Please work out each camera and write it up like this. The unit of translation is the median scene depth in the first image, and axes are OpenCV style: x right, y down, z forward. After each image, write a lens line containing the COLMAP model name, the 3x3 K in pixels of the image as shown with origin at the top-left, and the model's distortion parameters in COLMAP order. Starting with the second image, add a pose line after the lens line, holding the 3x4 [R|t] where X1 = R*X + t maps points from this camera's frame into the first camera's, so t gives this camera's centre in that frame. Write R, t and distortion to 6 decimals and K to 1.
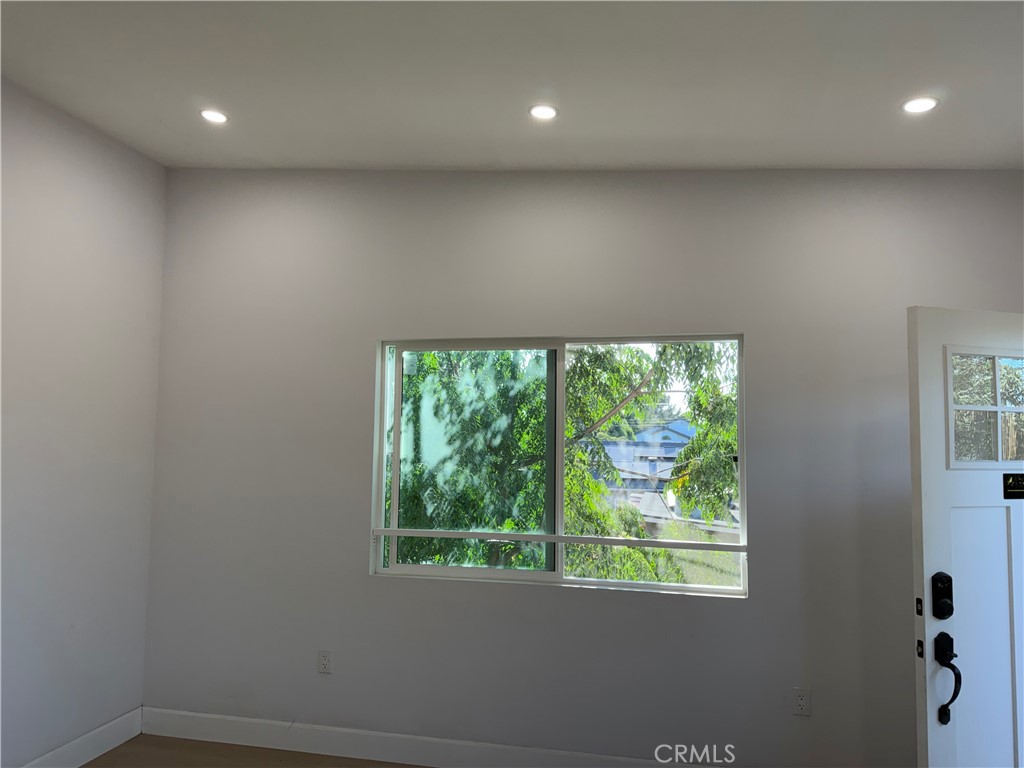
lens RADIAL K [[717.8, 0, 519.8], [0, 717.8, 384.3], [0, 0, 1]] dist [0.069925, -0.105595]
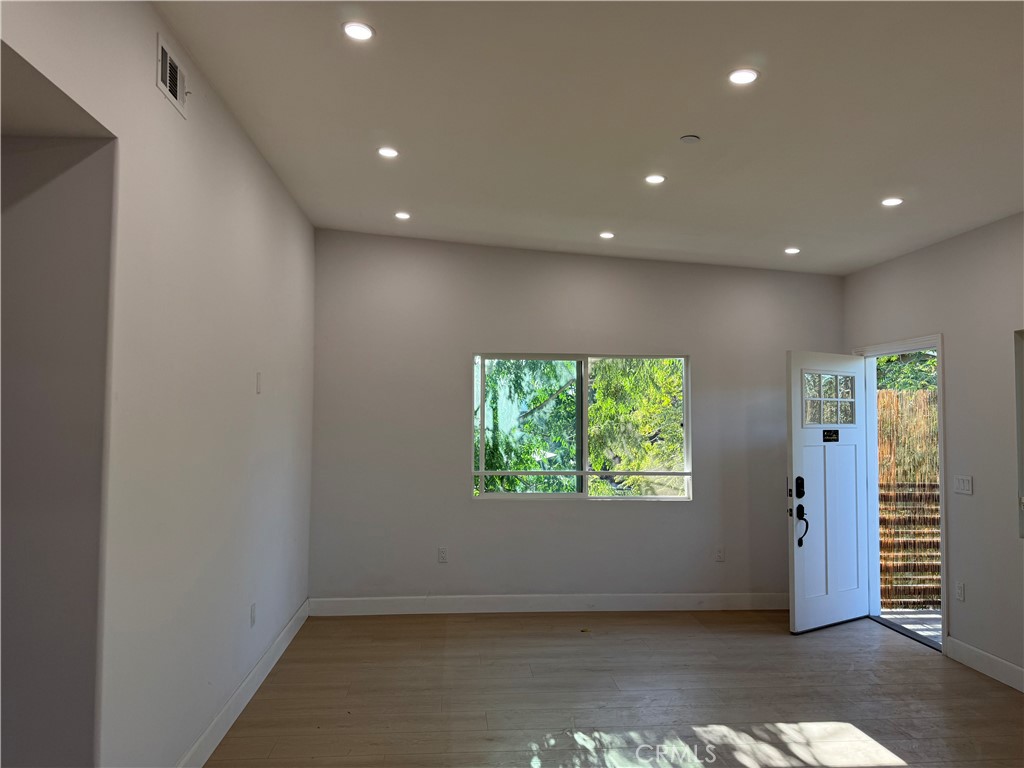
lens RADIAL K [[717.8, 0, 506.5], [0, 717.8, 380.6], [0, 0, 1]] dist [0.069925, -0.105595]
pose [[0.958293, 0.005250, 0.285738, -0.620233], [-0.014415, 0.999447, 0.029978, -0.053004], [-0.285423, -0.032847, 0.957839, -0.569385]]
